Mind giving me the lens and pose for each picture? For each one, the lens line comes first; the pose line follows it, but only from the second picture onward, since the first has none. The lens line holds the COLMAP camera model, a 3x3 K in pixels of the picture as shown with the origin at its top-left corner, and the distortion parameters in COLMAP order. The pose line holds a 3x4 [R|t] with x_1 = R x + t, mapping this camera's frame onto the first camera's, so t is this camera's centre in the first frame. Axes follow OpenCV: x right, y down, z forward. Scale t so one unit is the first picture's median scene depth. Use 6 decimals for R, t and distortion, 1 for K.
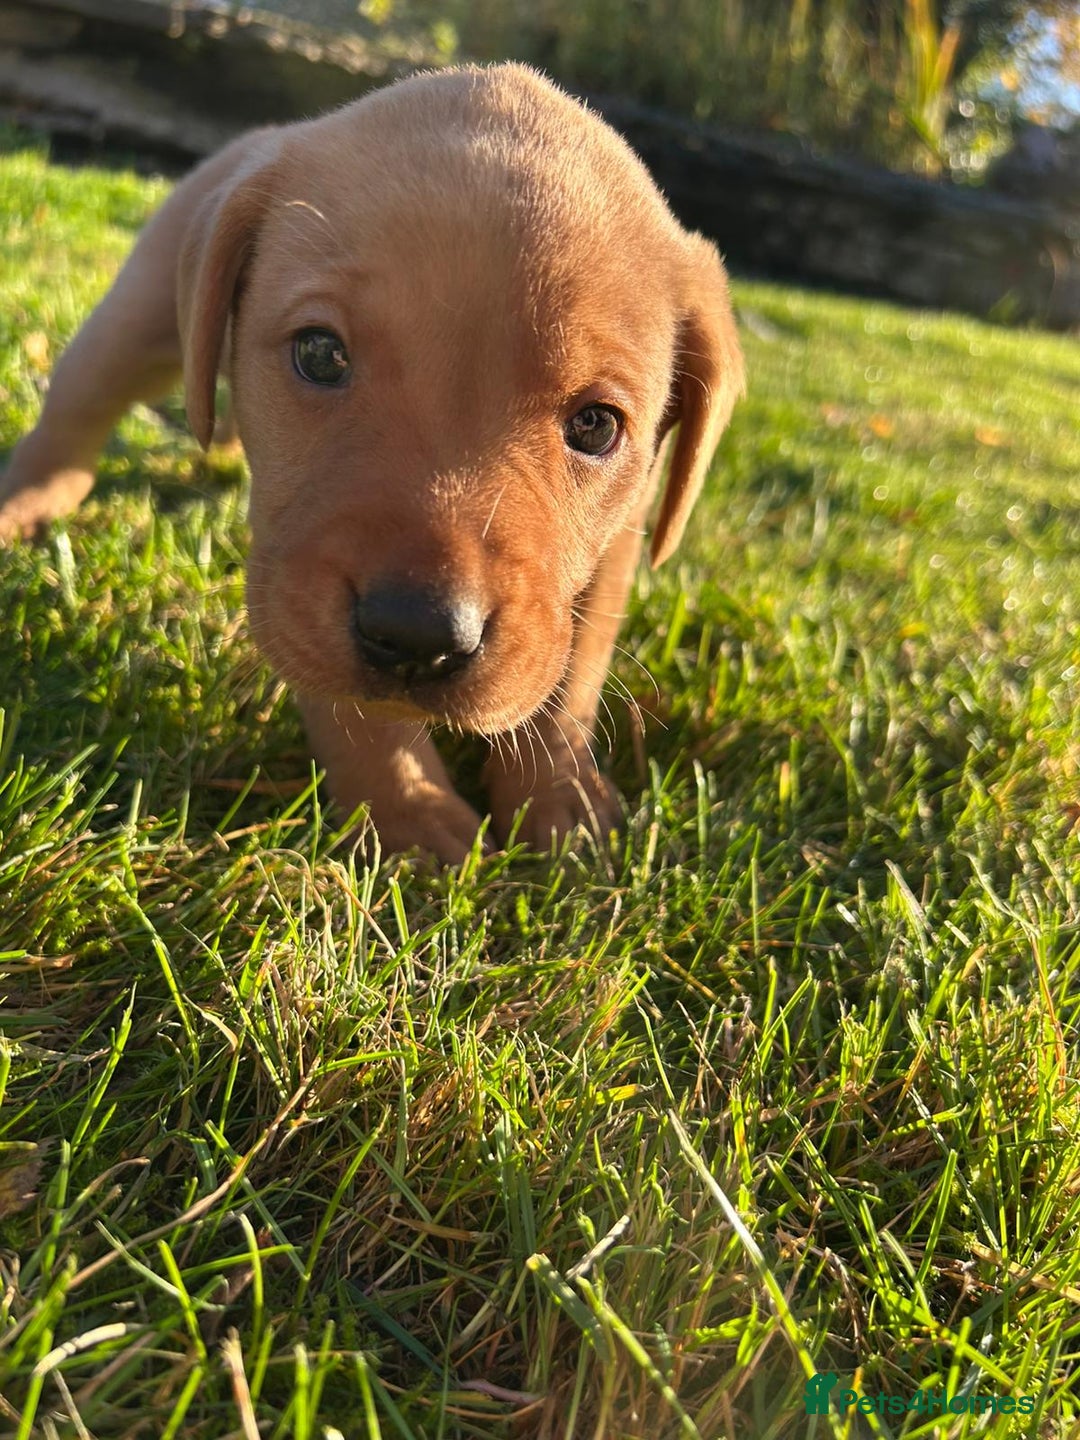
lens RADIAL K [[1120.8, 0, 520.4], [0, 1120.8, 701.6], [0, 0, 1]] dist [-0.003668, -0.017719]
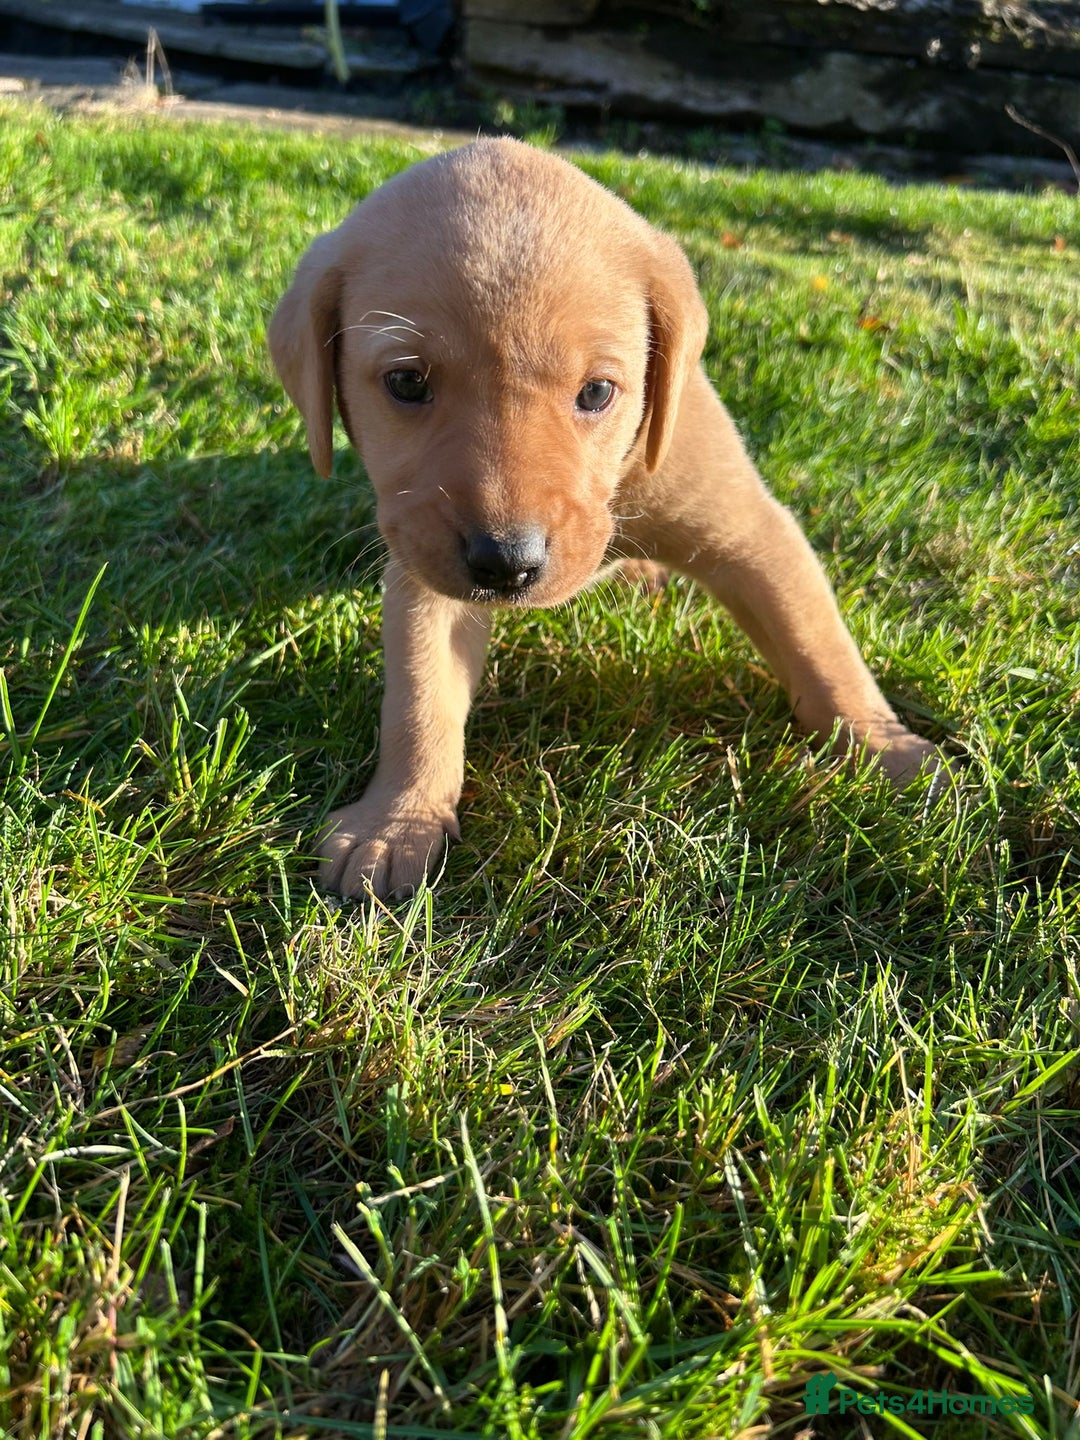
lens RADIAL K [[1101.3, 0, 550.6], [0, 1101.3, 716.3], [0, 0, 1]] dist [0.010858, -0.025628]
pose [[0.909405, 0.126954, -0.396061, 0.460593], [-0.096415, 0.990684, 0.096174, -0.169777], [0.404581, -0.049275, 0.913174, -0.113265]]
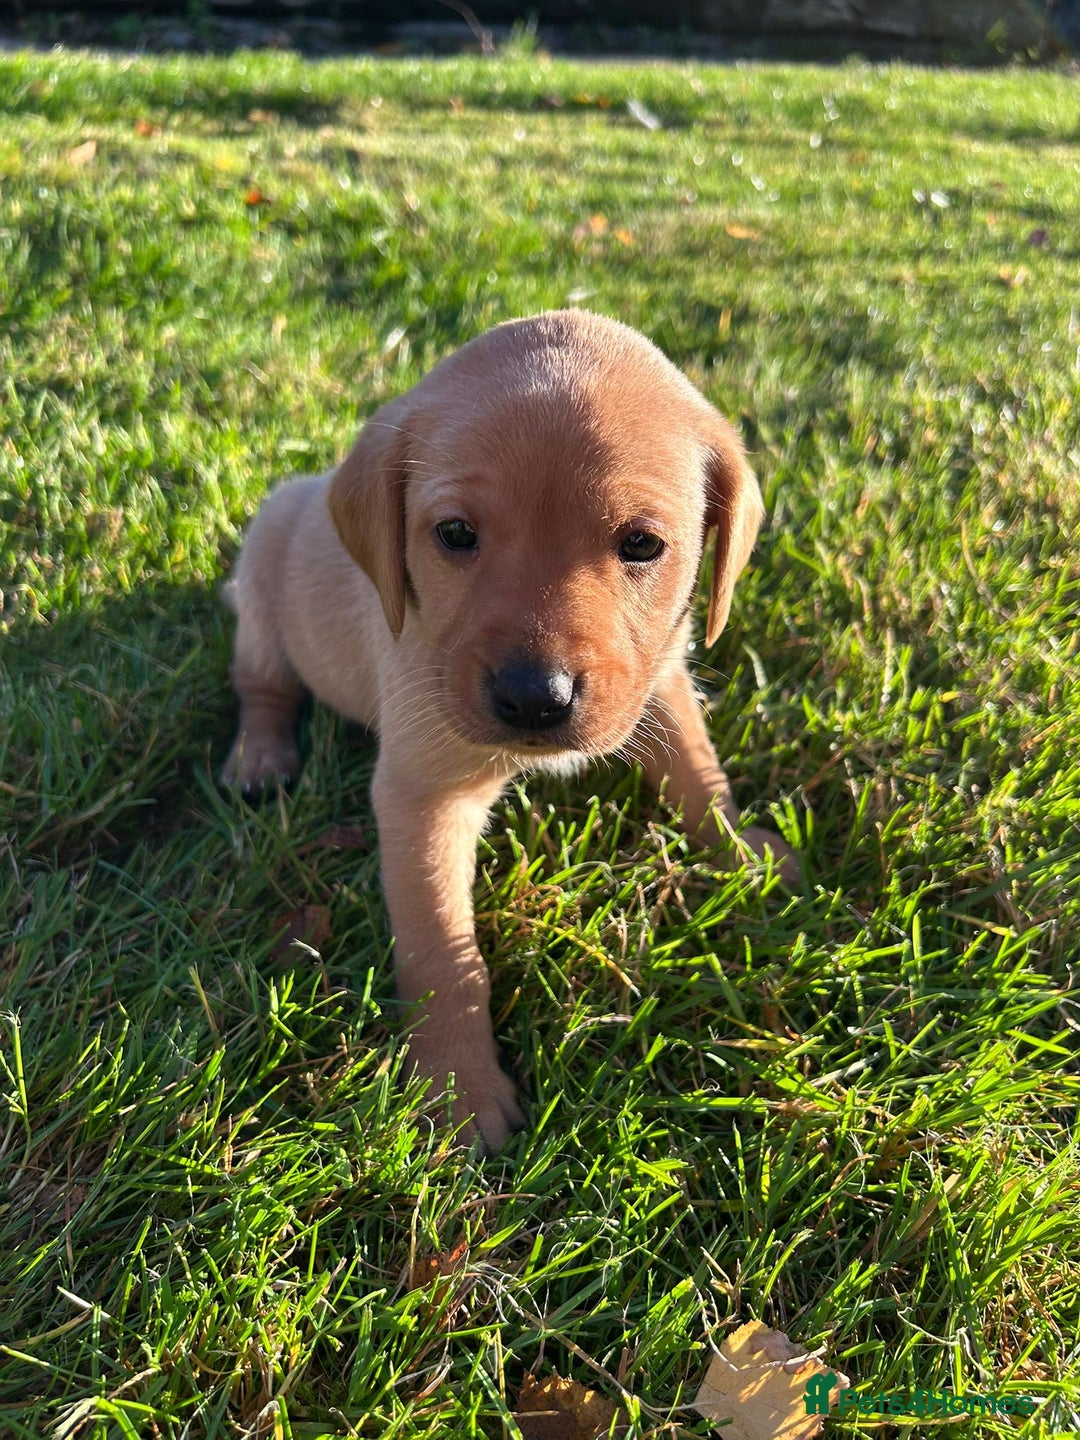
lens RADIAL K [[1101.3, 0, 545.9], [0, 1101.3, 711.0], [0, 0, 1]] dist [0.010858, -0.025628]
pose [[0.992008, -0.074641, -0.101726, 1.165711], [0.092450, 0.978671, 0.183454, 0.026133], [0.085863, -0.191392, 0.977751, -0.632980]]
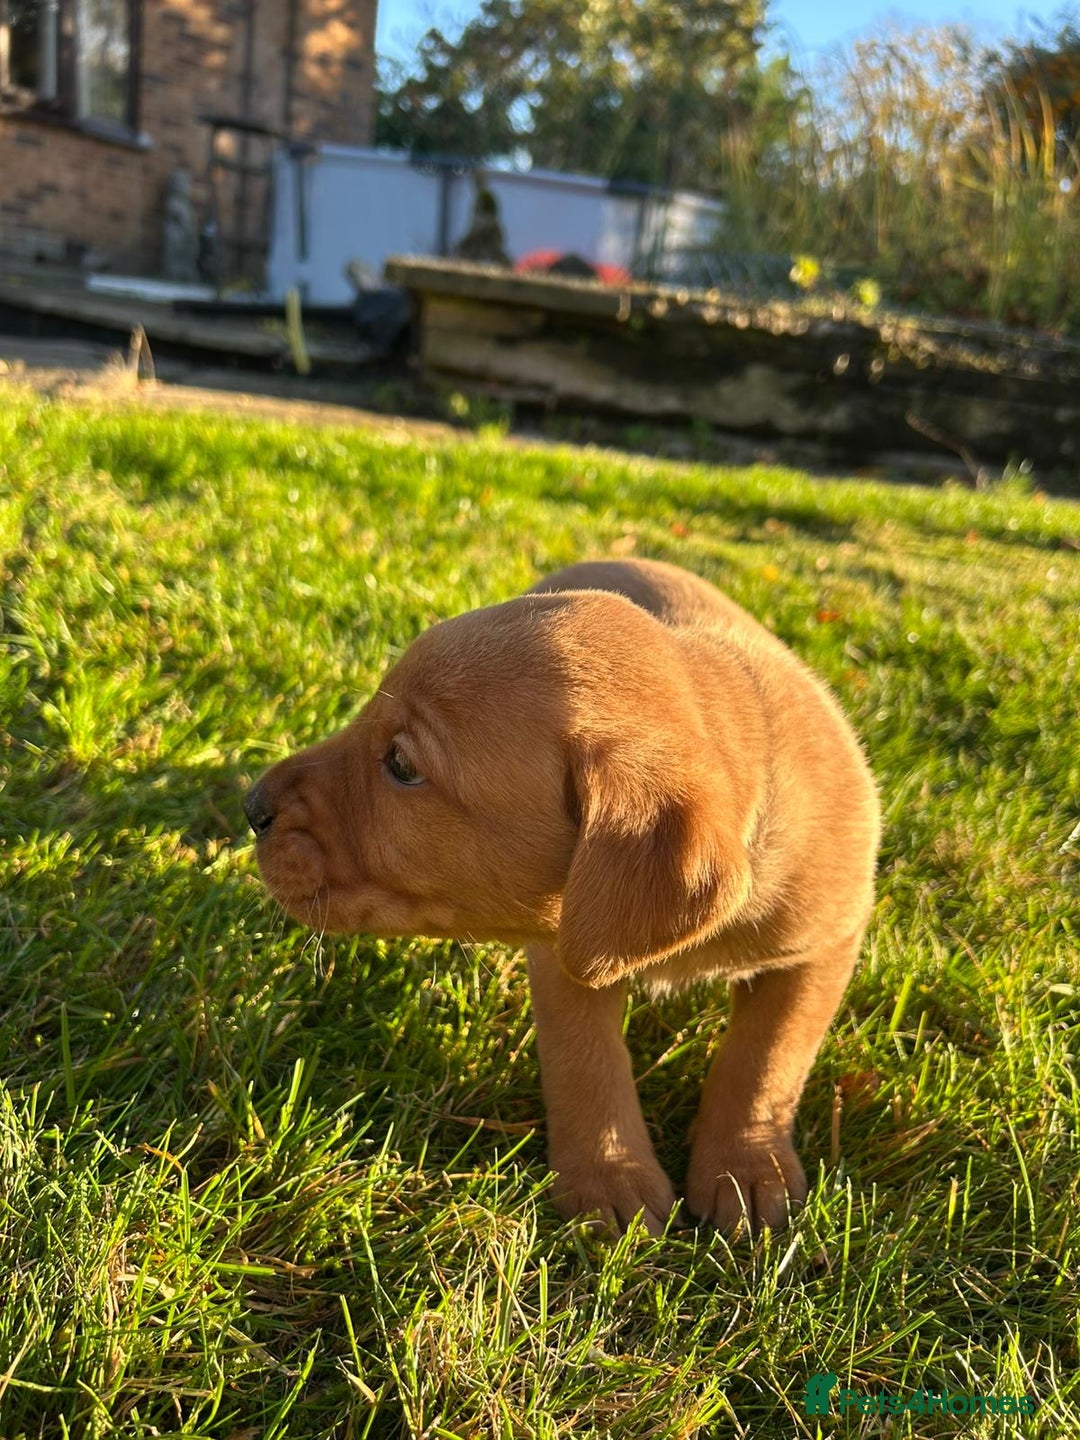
lens RADIAL K [[1101.3, 0, 542.7], [0, 1101.3, 714.6], [0, 0, 1]] dist [0.010858, -0.025628]
pose [[0.934882, 0.051473, -0.351206, 0.266803], [-0.100824, 0.987184, -0.123703, -0.270792], [0.340337, 0.151058, 0.928090, -0.227019]]
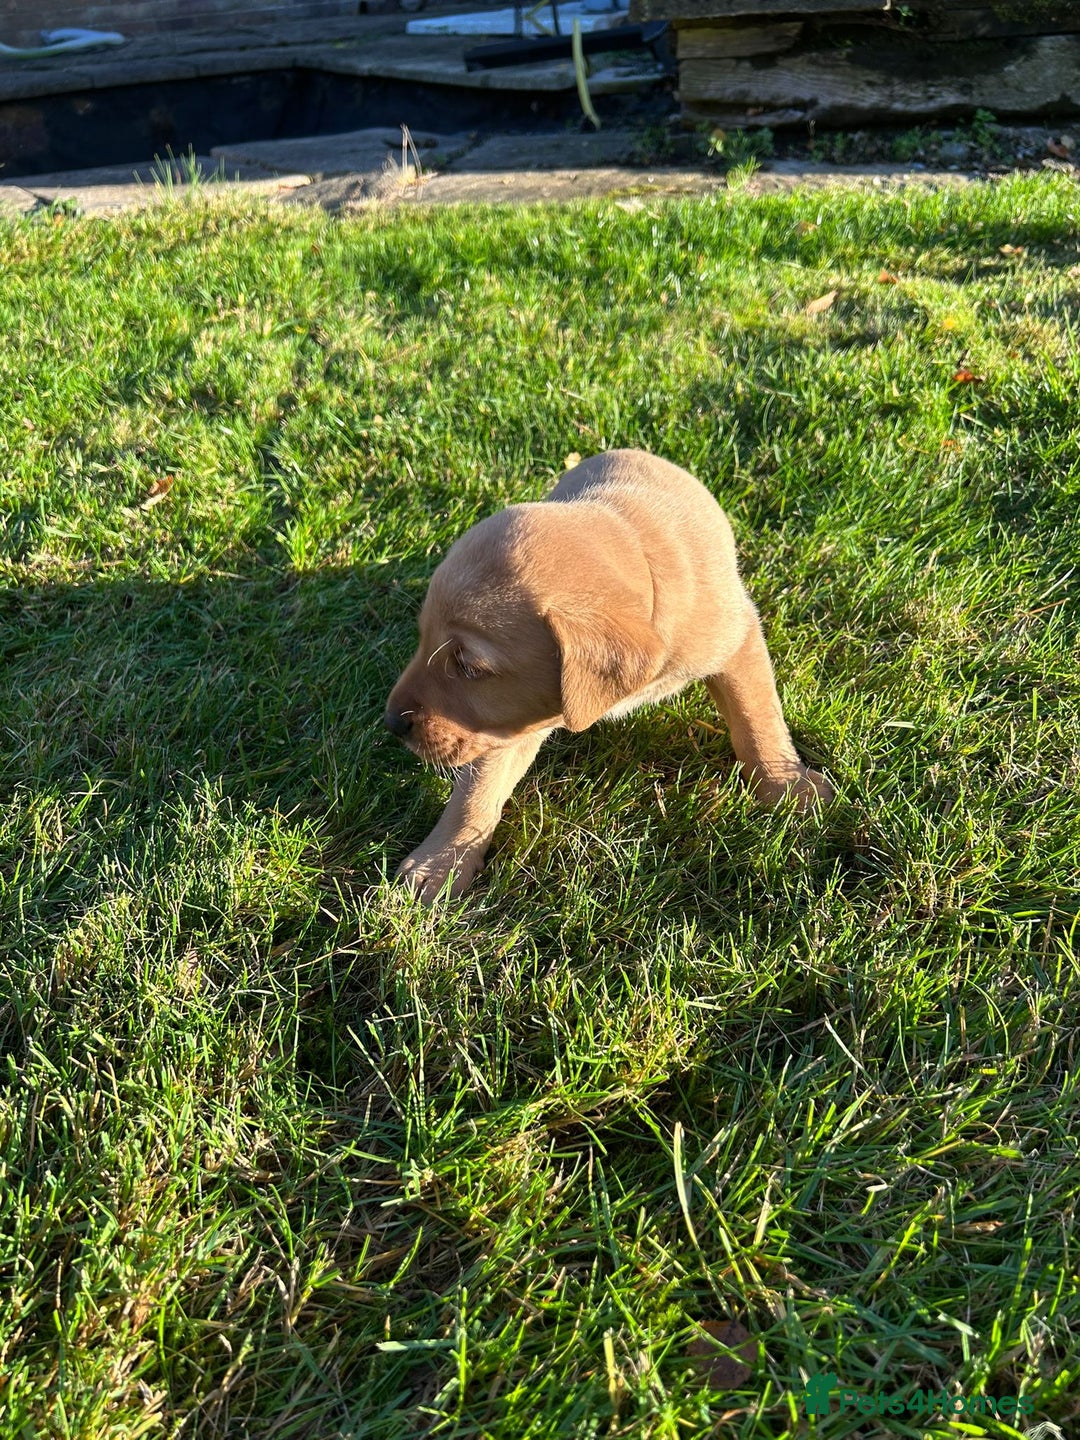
lens RADIAL K [[1101.3, 0, 561.6], [0, 1101.3, 720.7], [0, 0, 1]] dist [0.010858, -0.025628]
pose [[0.778830, 0.138787, -0.611688, 1.329294], [-0.053386, 0.986342, 0.155820, -0.483723], [0.624959, -0.088702, 0.775601, -0.571263]]
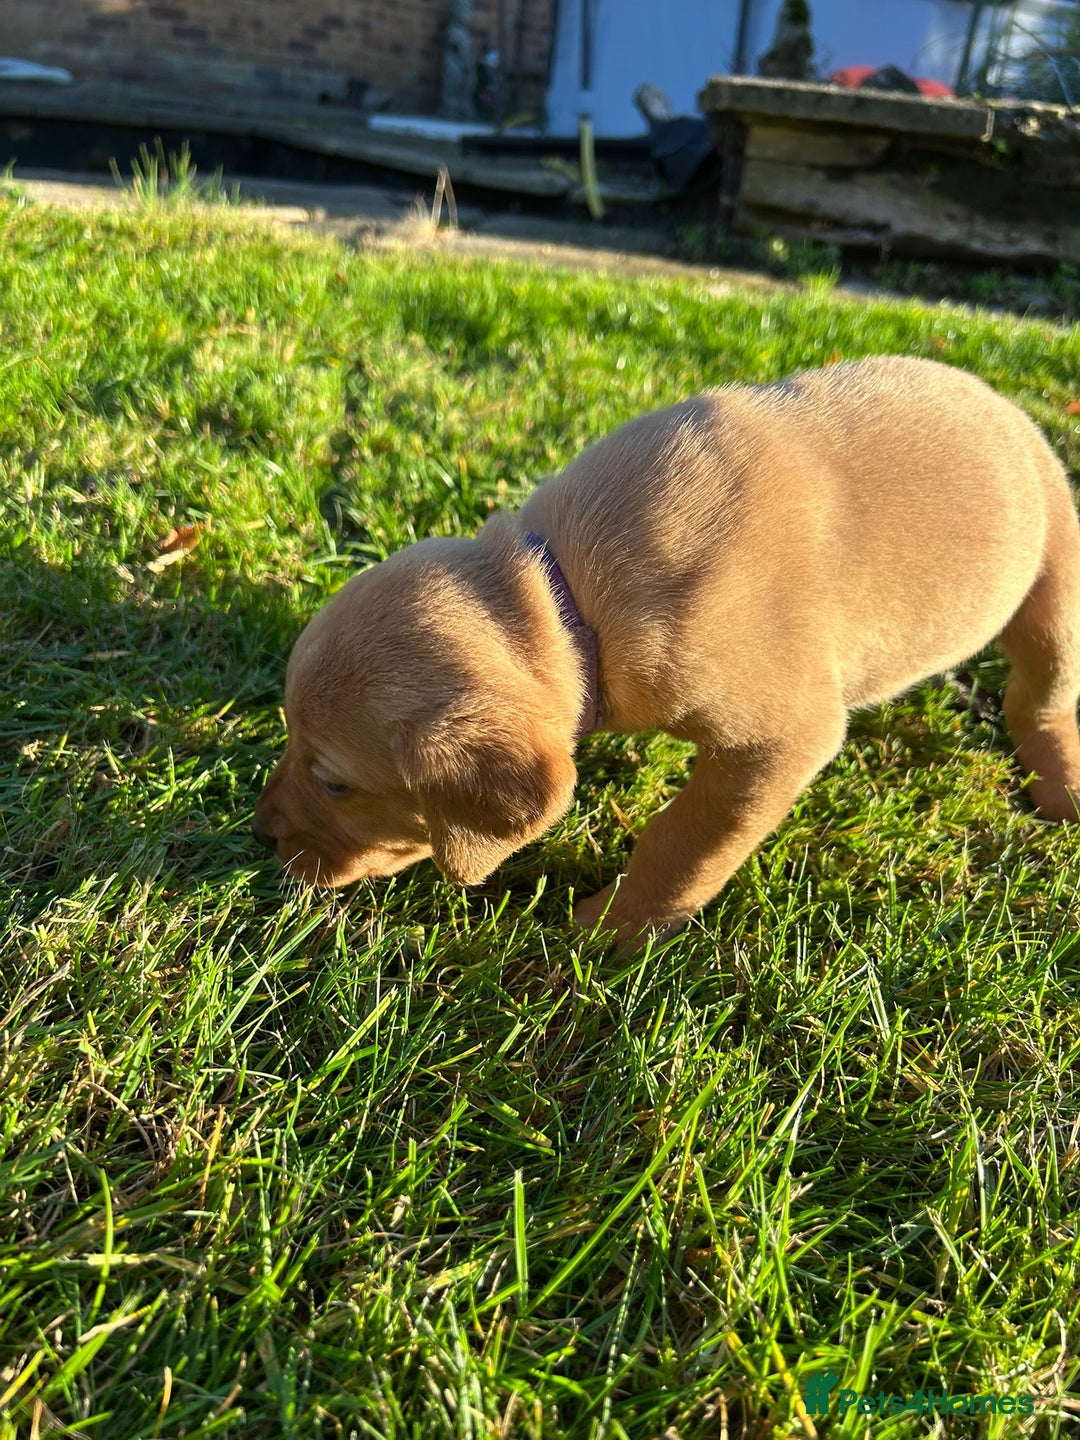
lens RADIAL K [[1101.3, 0, 524.8], [0, 1101.3, 693.0], [0, 0, 1]] dist [0.010858, -0.025628]
pose [[0.826487, 0.159231, -0.539967, -0.292575], [-0.177006, 0.984022, 0.019248, -0.462554], [0.534404, 0.079669, 0.841466, 0.044081]]
